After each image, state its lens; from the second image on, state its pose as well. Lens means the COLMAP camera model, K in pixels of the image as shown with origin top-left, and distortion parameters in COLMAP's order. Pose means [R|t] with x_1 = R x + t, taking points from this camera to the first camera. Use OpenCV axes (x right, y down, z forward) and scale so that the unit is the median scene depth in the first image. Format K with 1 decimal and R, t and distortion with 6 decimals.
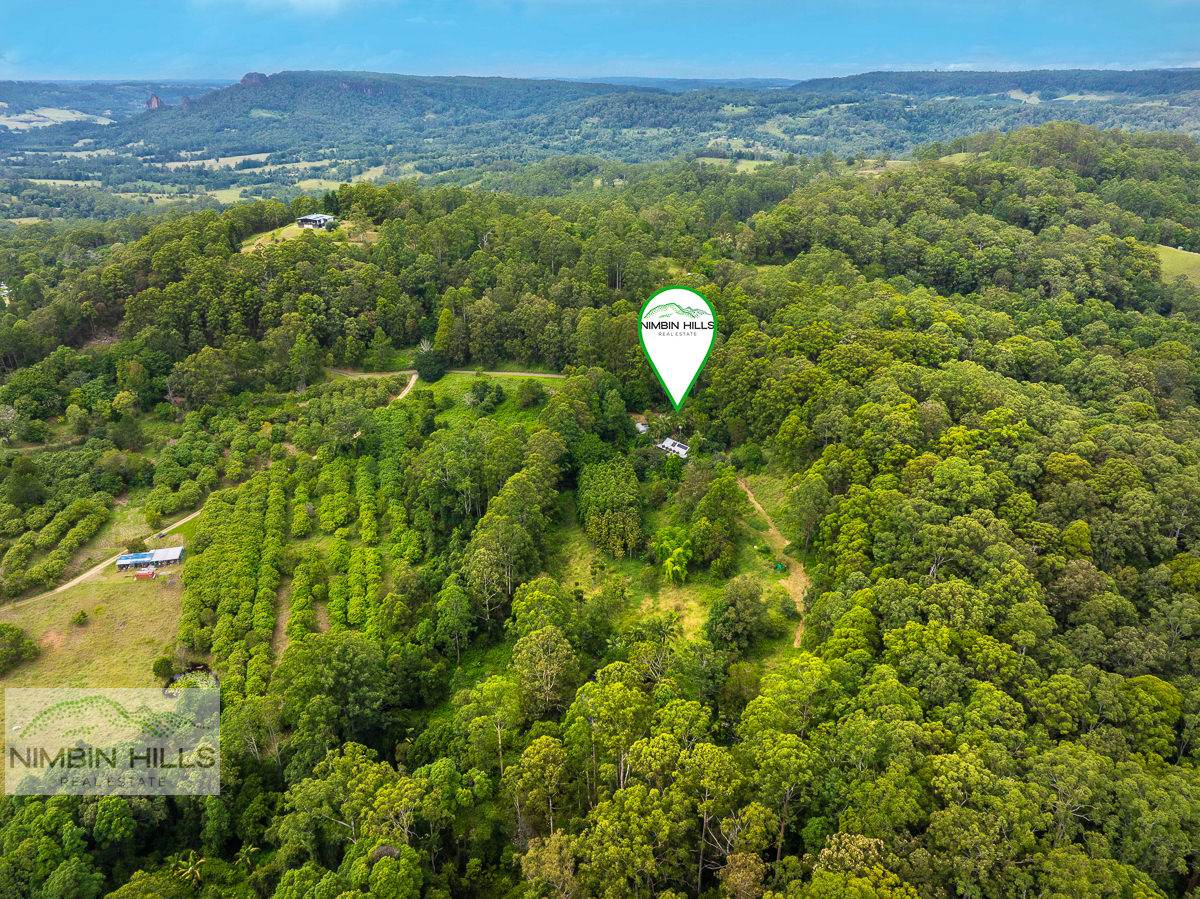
lens RADIAL K [[845.7, 0, 600.5], [0, 845.7, 450.3], [0, 0, 1]] dist [-0.045978, 0.014335]
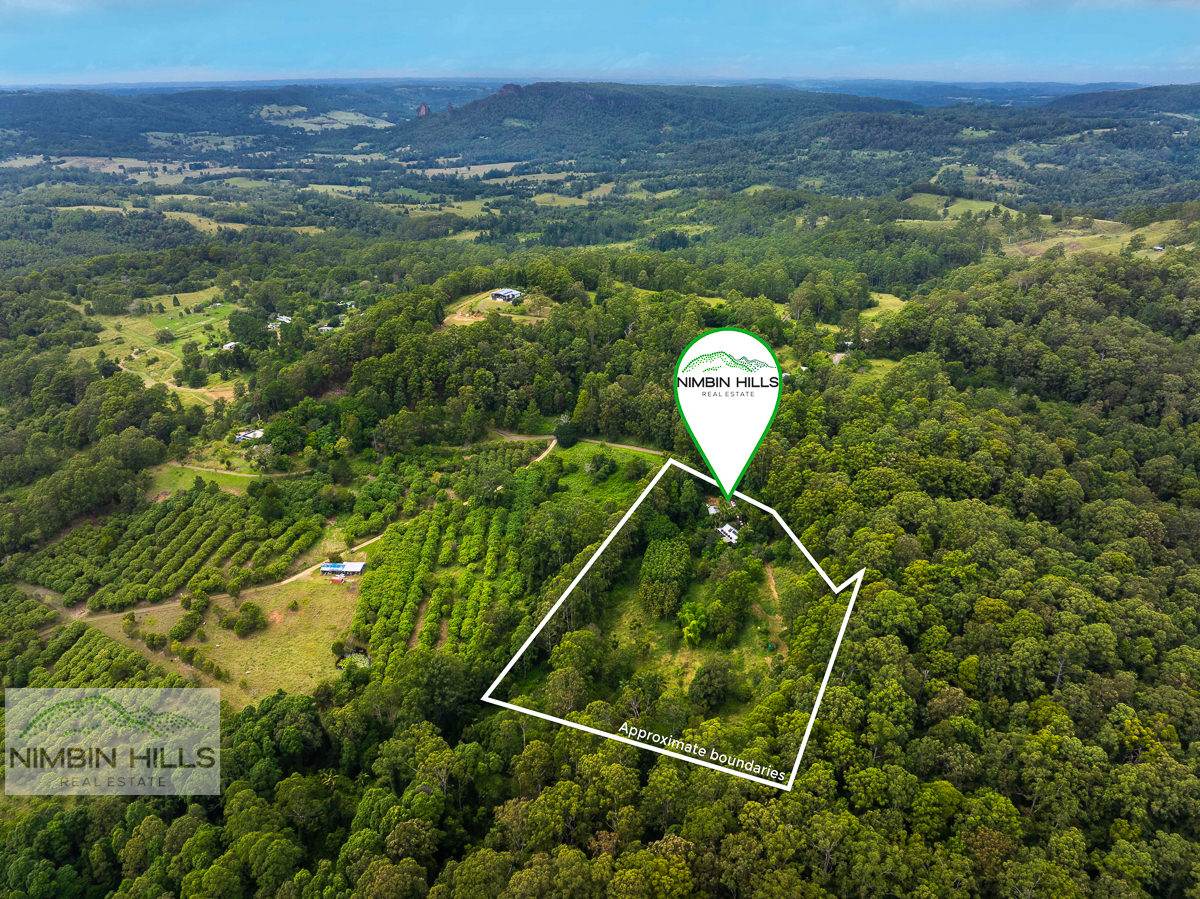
lens RADIAL K [[845.7, 0, 601.6], [0, 845.7, 448.4], [0, 0, 1]] dist [-0.045978, 0.014335]
pose [[0.963361, 0.107581, -0.245685, 0.179751], [-0.107459, 0.994112, 0.013945, -0.113783], [0.245738, 0.012967, 0.969249, -0.240209]]
